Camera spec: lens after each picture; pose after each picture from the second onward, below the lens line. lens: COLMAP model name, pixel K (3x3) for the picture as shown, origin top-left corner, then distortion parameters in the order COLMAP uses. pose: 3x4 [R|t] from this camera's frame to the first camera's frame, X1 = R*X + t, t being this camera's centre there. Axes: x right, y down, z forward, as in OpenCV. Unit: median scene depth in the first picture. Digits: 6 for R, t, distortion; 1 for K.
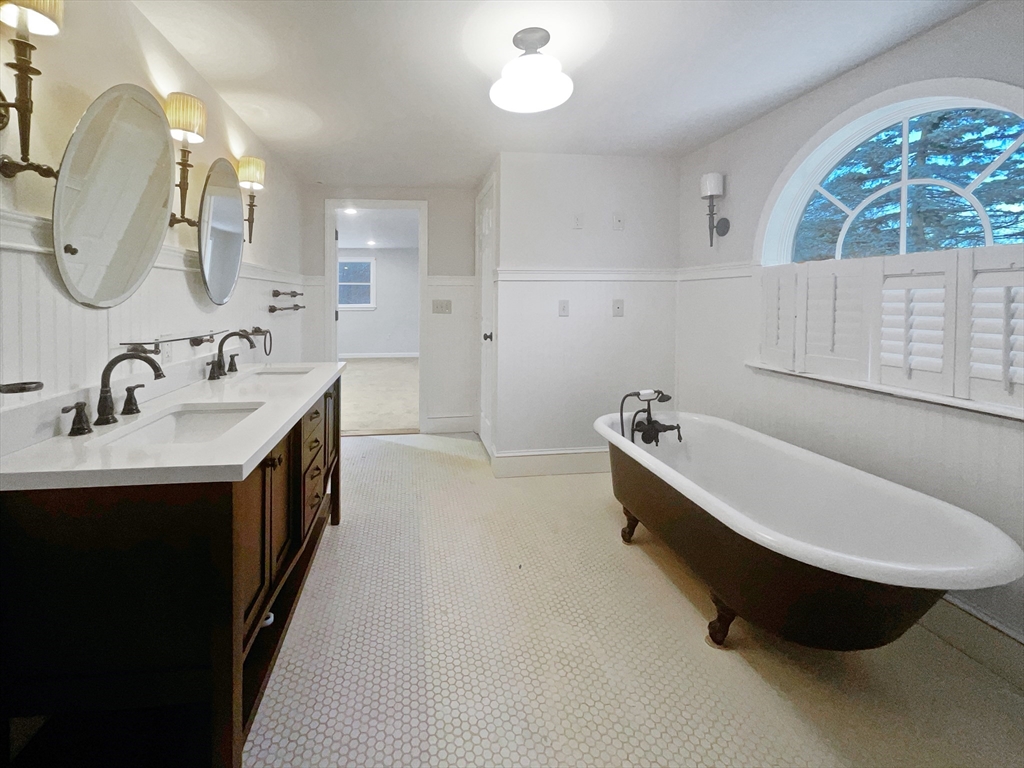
lens RADIAL K [[419.1, 0, 510.1], [0, 419.1, 360.0], [0, 0, 1]] dist [-0.001797, -0.000036]
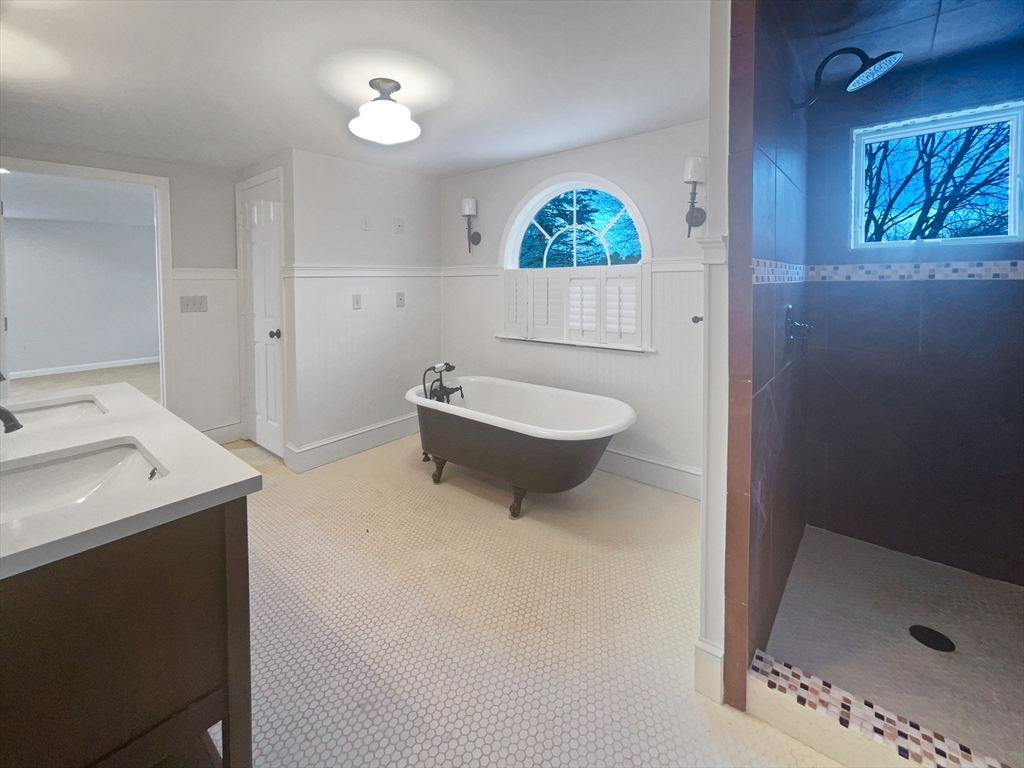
lens RADIAL K [[424.1, 0, 504.3], [0, 424.1, 381.0], [0, 0, 1]] dist [-0.000144, 0.000288]
pose [[0.731061, -0.167138, 0.661525, -0.402970], [0.101529, 0.985387, 0.136763, -0.035034], [-0.674716, -0.032818, 0.737347, -0.102246]]
